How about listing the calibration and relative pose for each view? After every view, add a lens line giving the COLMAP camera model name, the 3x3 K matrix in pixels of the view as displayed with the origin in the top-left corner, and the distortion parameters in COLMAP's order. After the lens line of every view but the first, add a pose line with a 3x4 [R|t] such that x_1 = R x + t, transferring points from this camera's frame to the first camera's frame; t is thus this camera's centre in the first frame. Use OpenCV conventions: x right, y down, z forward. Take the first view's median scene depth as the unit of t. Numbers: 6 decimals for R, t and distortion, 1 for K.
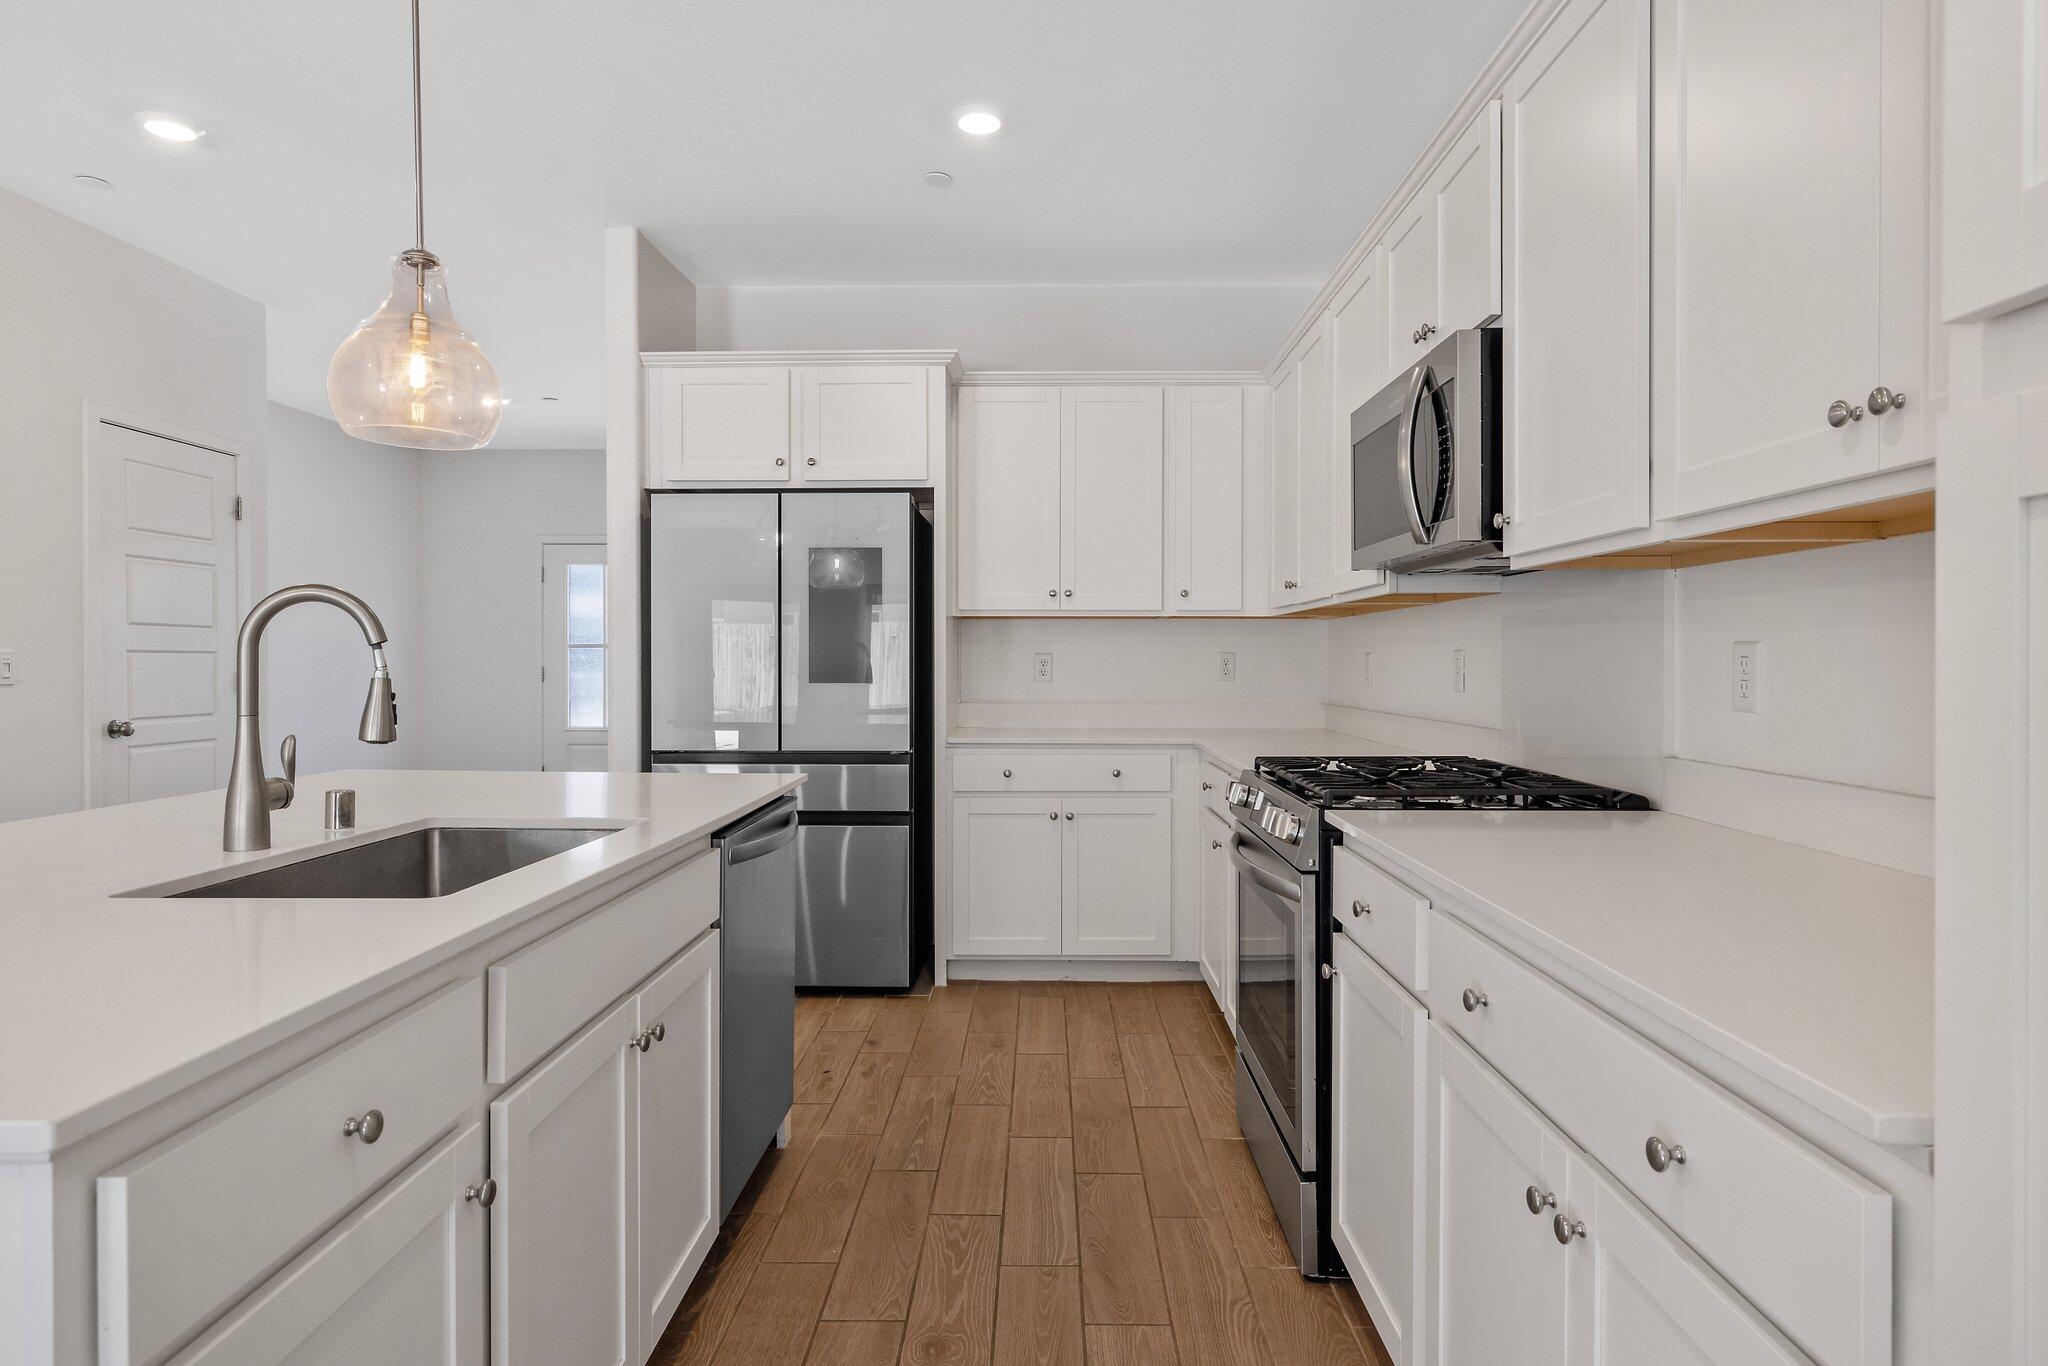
lens RADIAL K [[1114.9, 0, 1040.7], [0, 1114.9, 674.4], [0, 0, 1]] dist [-0.000130, 0.000676]
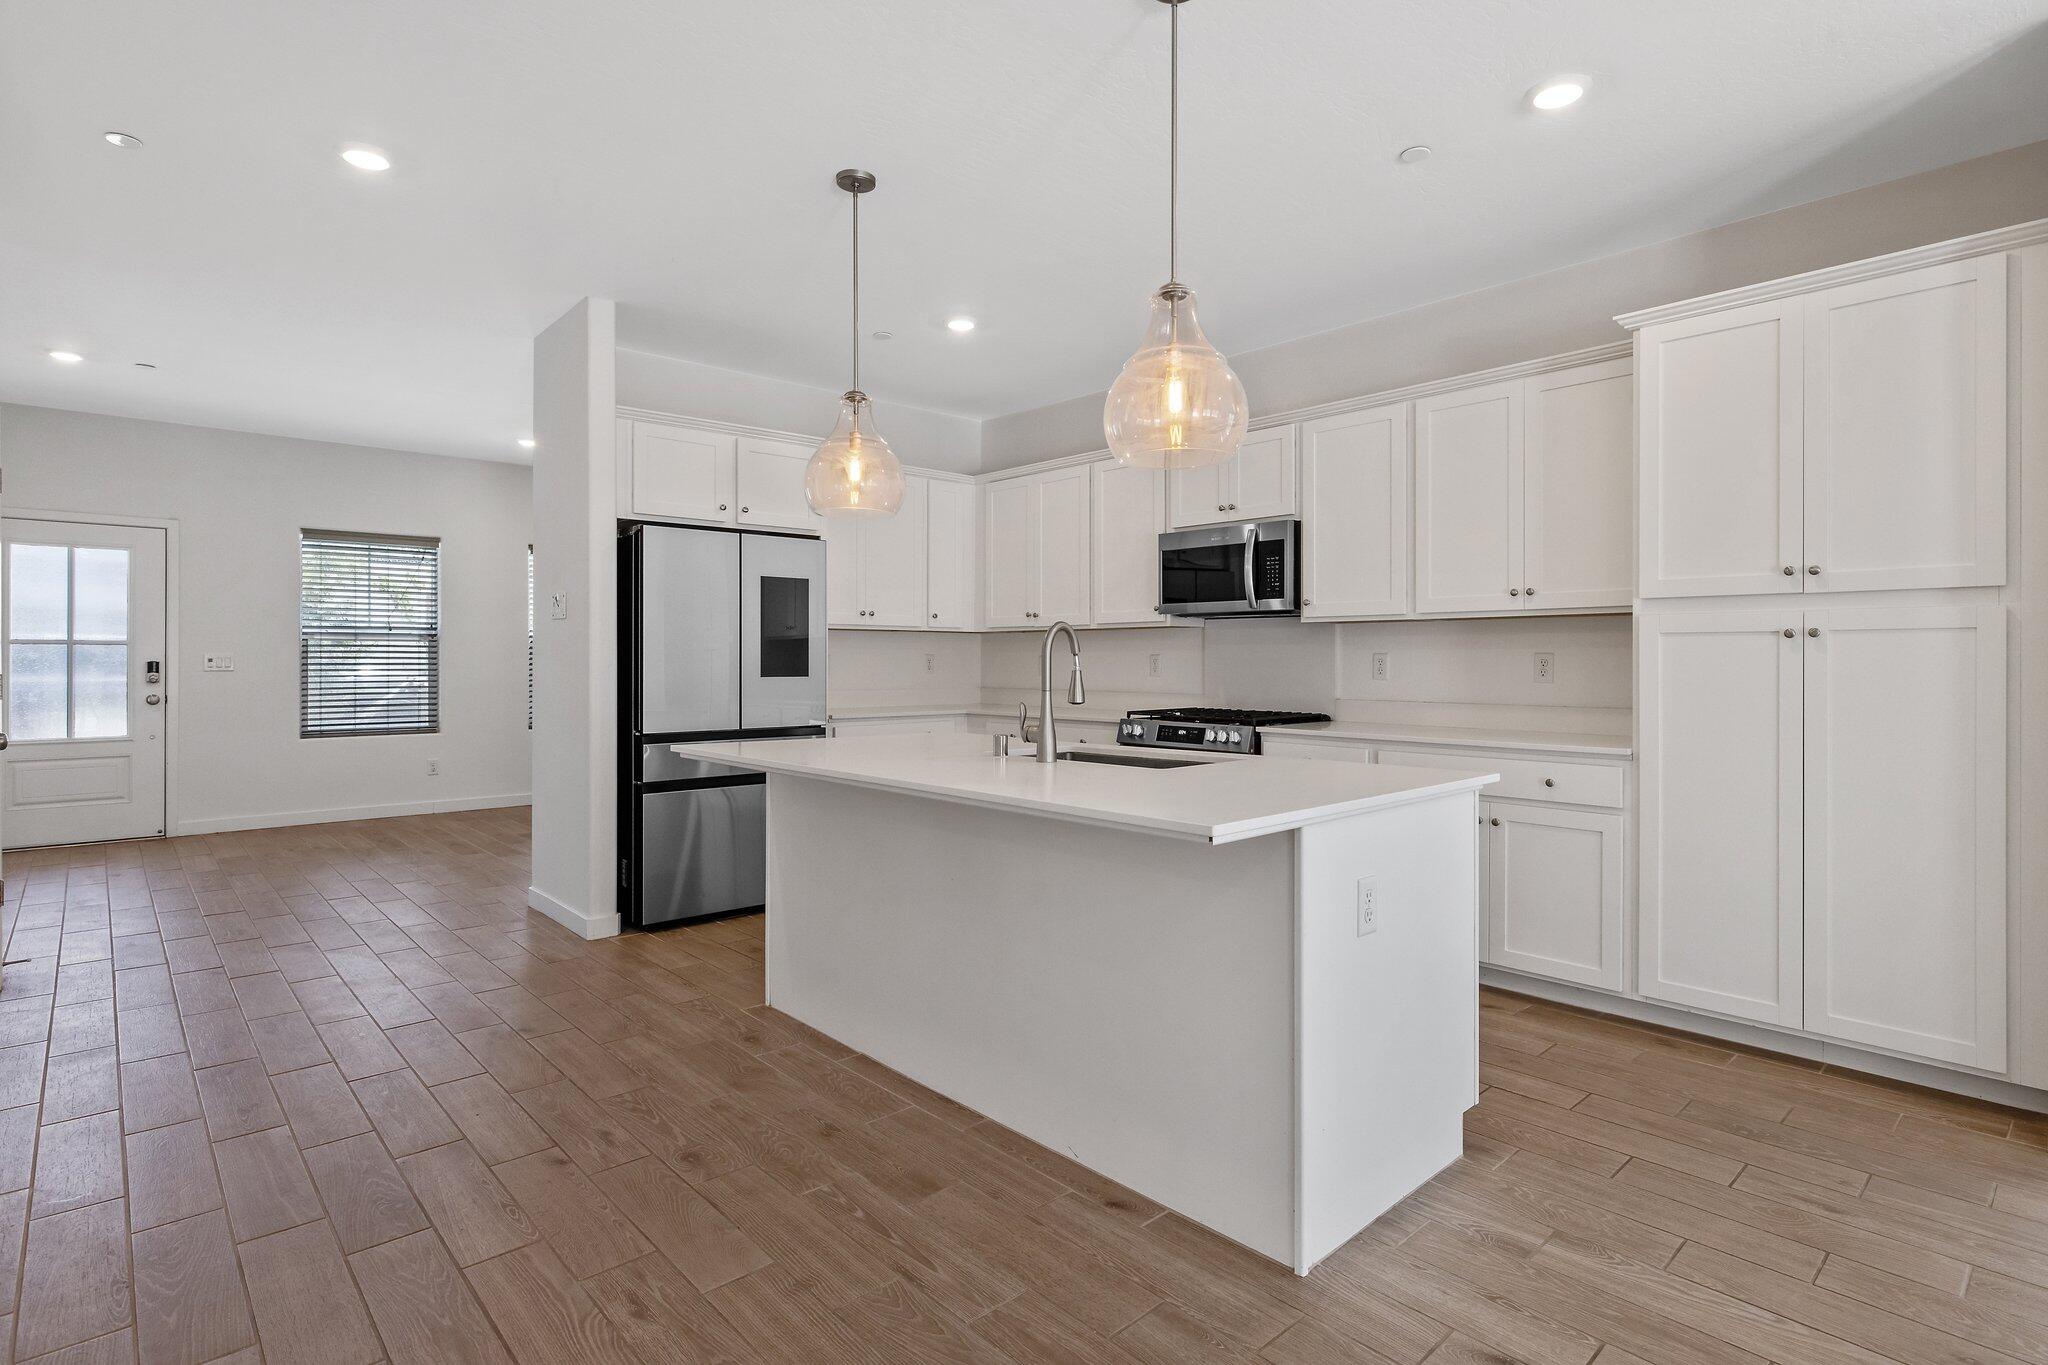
lens RADIAL K [[1002.4, 0, 1032.3], [0, 1002.4, 652.0], [0, 0, 1]] dist [-0.001001, 0.001844]
pose [[0.732212, 0.004408, 0.681062, -0.777888], [0.009194, 0.999824, -0.016355, 0.000049], [-0.681014, 0.018237, 0.732043, -0.095774]]
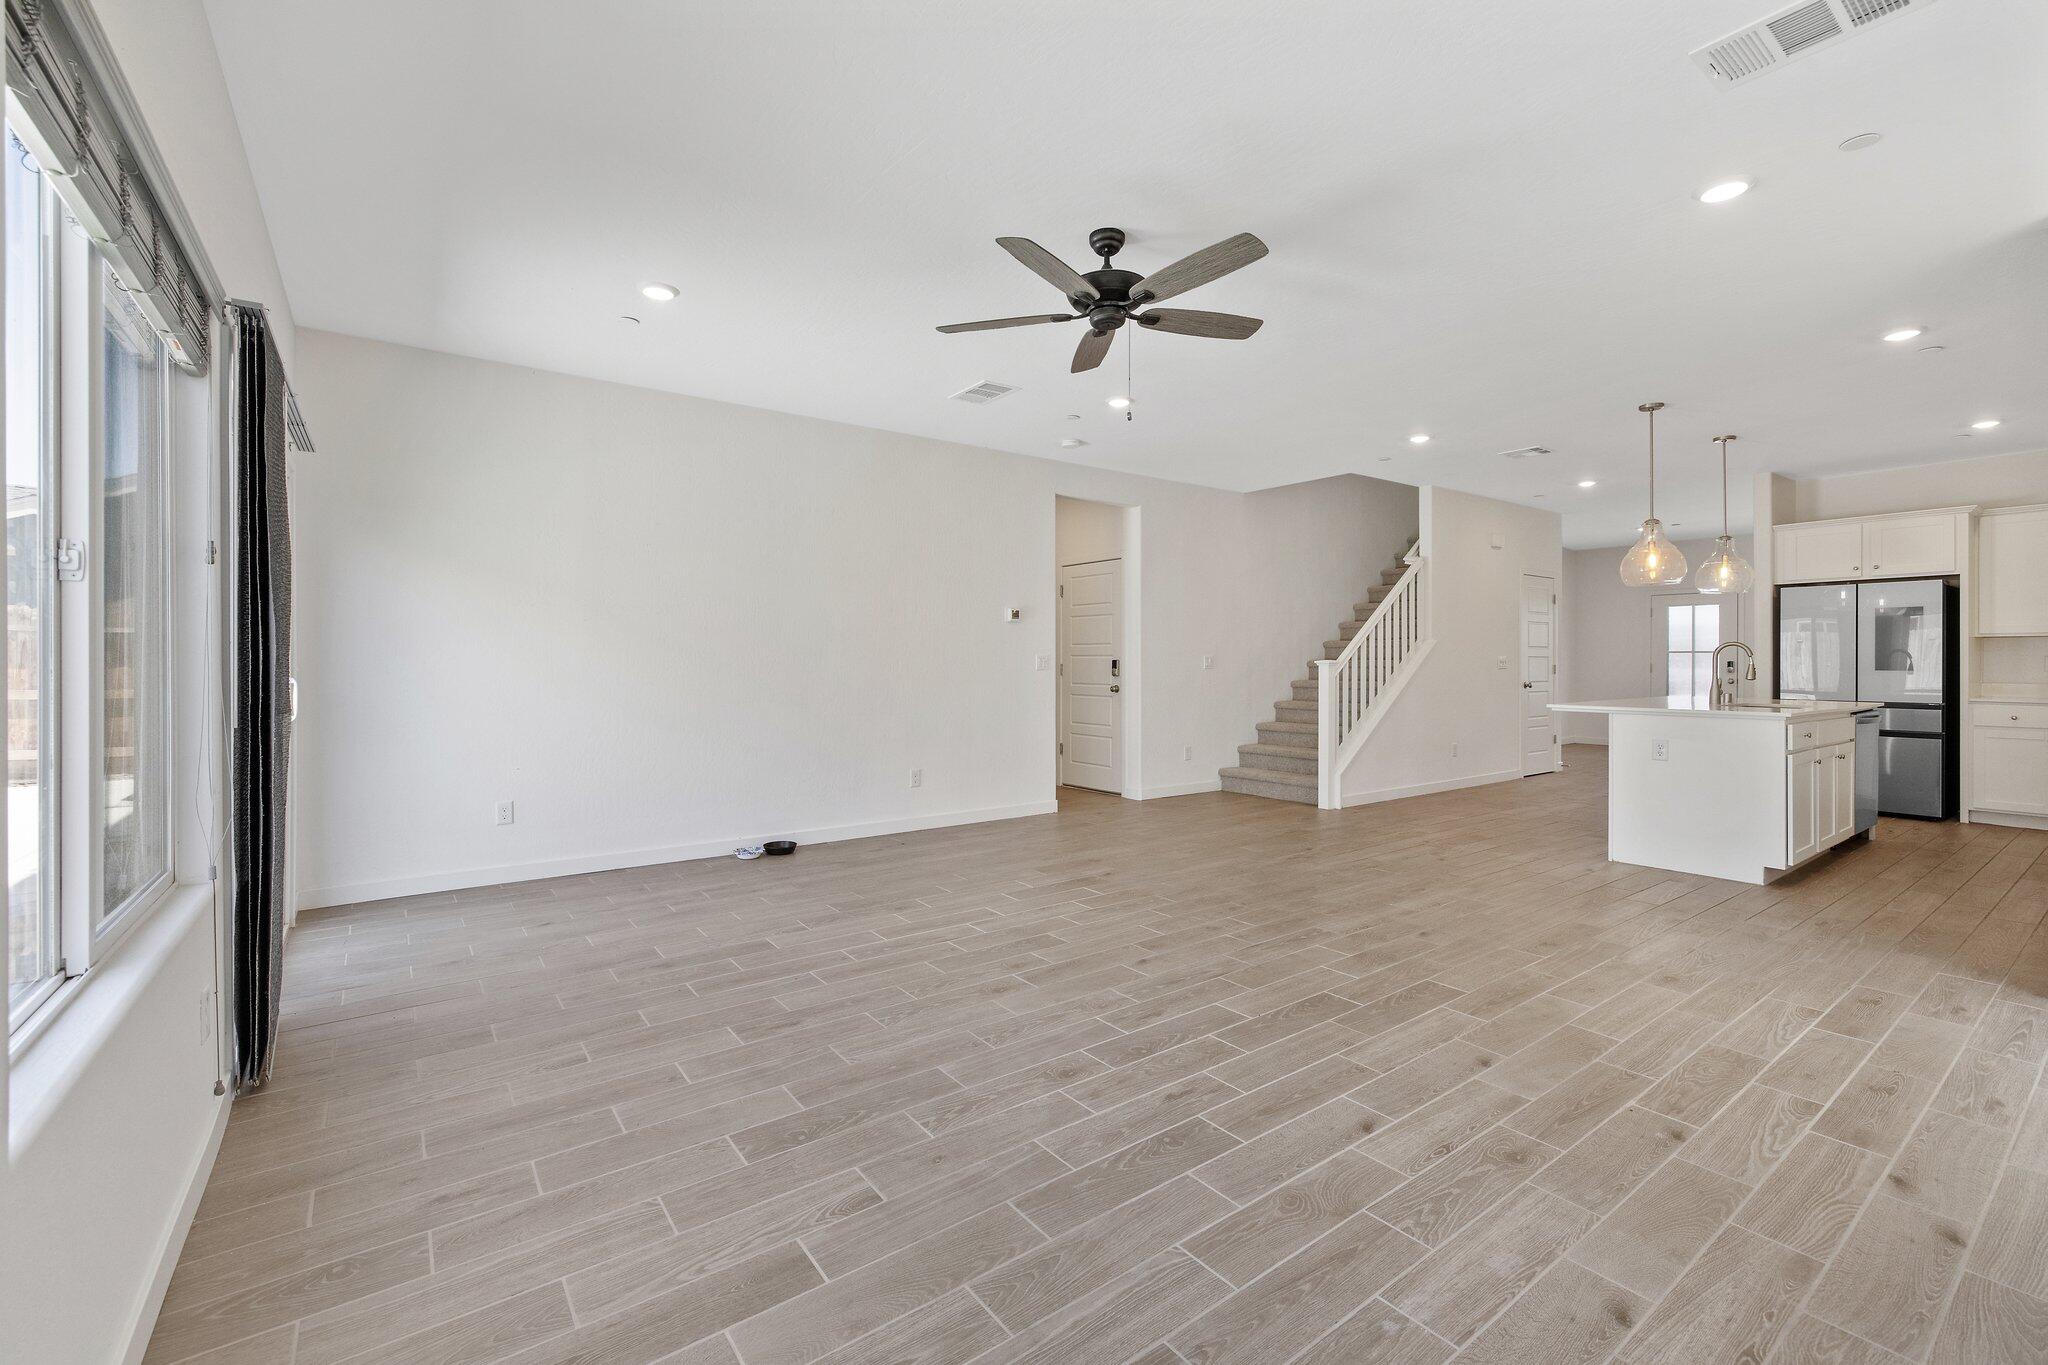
lens RADIAL K [[861.6, 0, 1010.0], [0, 861.6, 667.4], [0, 0, 1]] dist [-0.001306, -0.001075]
pose [[0.582842, 0.001636, -0.812584, 0.168148], [-0.006062, 0.999979, -0.002334, 0.016882], [0.812563, 0.006286, 0.582839, -1.323457]]
